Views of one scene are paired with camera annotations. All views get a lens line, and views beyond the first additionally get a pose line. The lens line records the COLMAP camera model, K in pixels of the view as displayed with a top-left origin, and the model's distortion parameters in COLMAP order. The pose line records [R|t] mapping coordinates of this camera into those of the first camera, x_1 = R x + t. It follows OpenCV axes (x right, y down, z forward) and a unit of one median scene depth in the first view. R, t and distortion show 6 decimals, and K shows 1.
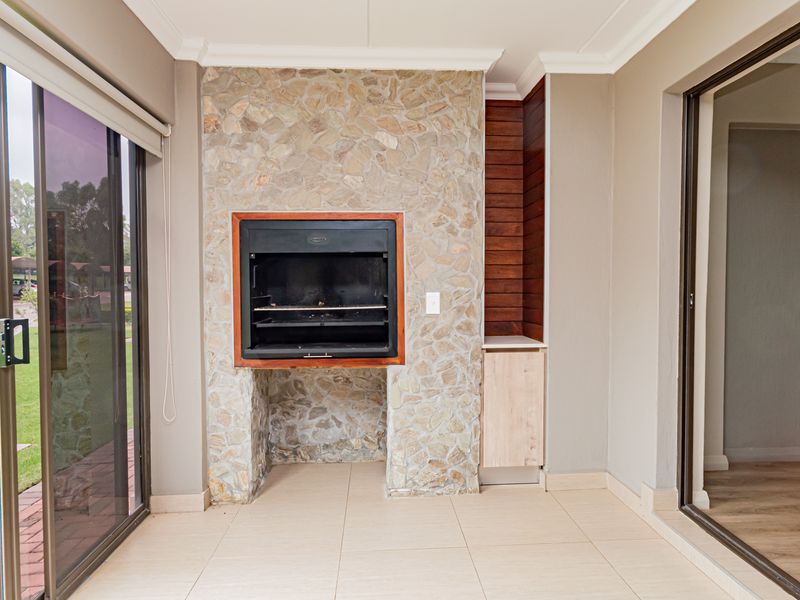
lens RADIAL K [[477.1, 0, 399.5], [0, 477.1, 295.1], [0, 0, 1]] dist [0.005264, 0.003295]
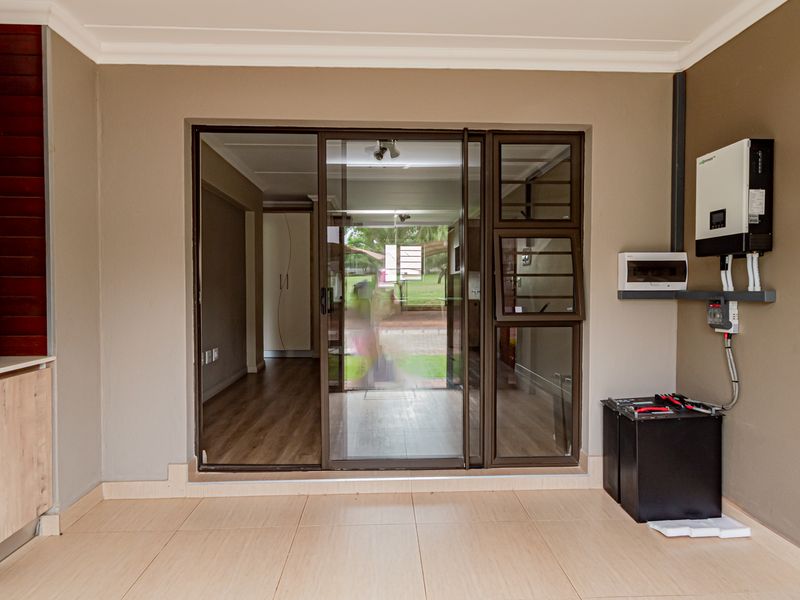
lens RADIAL K [[477.1, 0, 399.5], [0, 477.1, 295.1], [0, 0, 1]] dist [0.005264, 0.003295]
pose [[0.017919, -0.015947, 0.999712, -0.502852], [0.029093, 0.999458, 0.015422, 0.001532], [-0.999416, 0.028808, 0.018374, 0.388360]]
